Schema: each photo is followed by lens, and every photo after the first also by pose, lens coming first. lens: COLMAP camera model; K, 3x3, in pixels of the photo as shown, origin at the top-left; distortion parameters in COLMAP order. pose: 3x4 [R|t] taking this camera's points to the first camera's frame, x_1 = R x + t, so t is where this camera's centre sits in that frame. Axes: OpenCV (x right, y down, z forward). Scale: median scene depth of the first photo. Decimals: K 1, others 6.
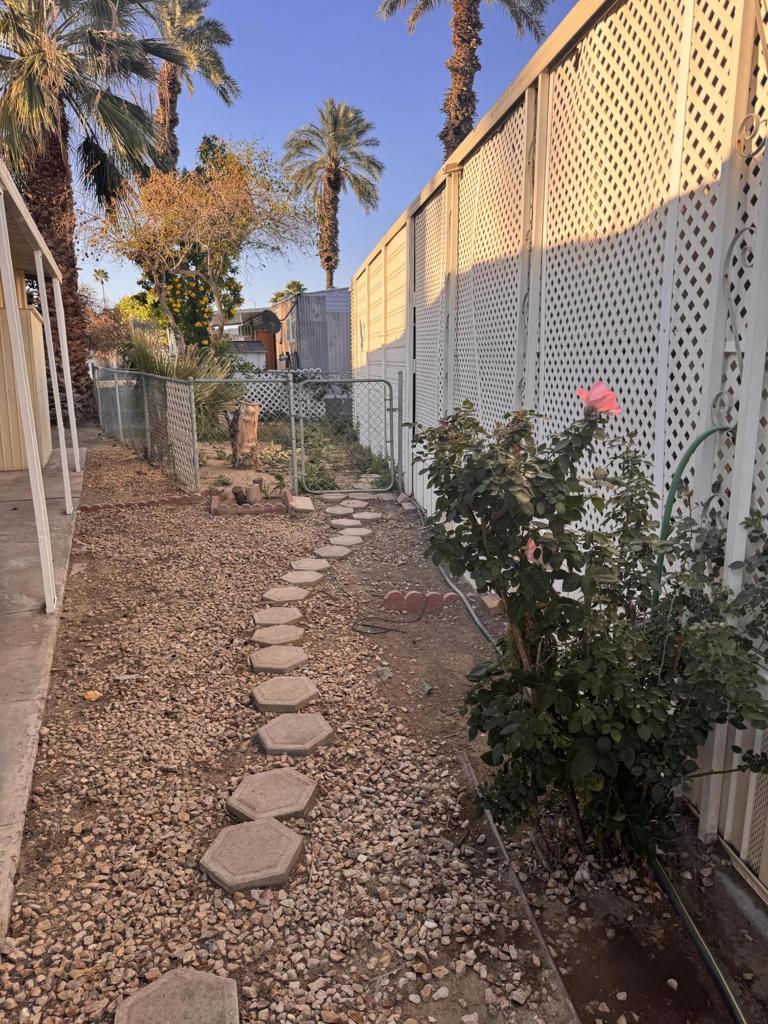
lens RADIAL K [[709.2, 0, 384.6], [0, 709.2, 511.5], [0, 0, 1]] dist [0.012453, -0.004709]
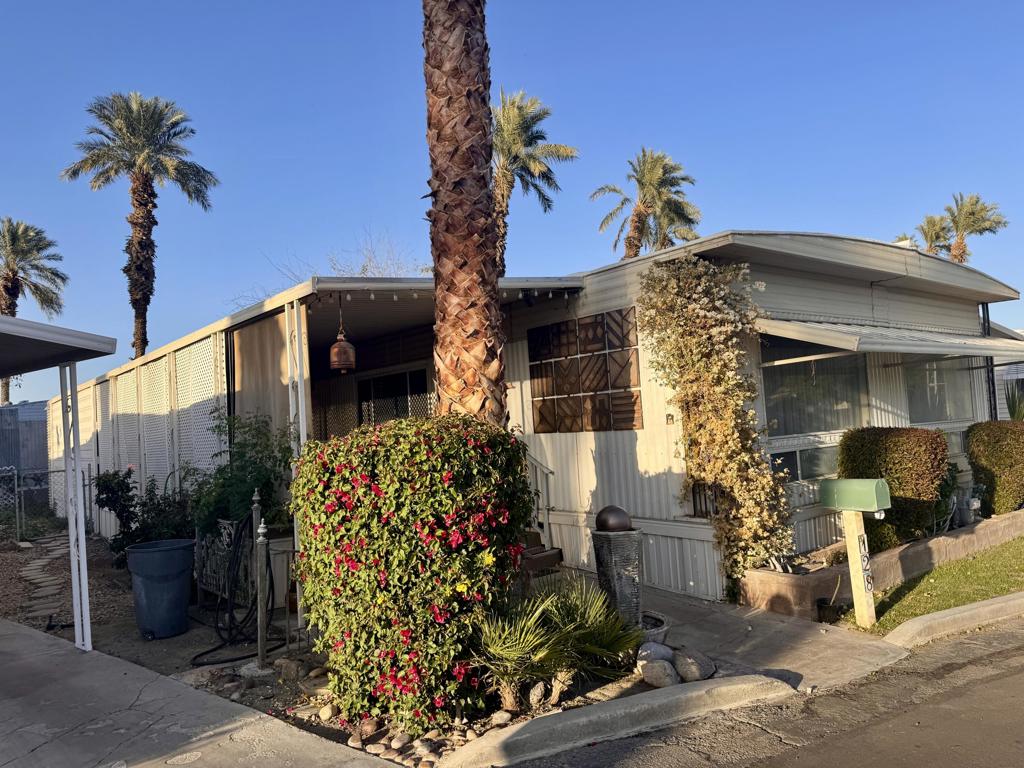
lens RADIAL K [[709.2, 0, 505.0], [0, 709.2, 386.0], [0, 0, 1]] dist [0.012453, -0.004709]
pose [[0.852463, -0.017372, 0.522498, -0.004796], [0.163045, 0.958432, -0.234145, 0.051700], [-0.496712, 0.284791, 0.819861, -0.263508]]
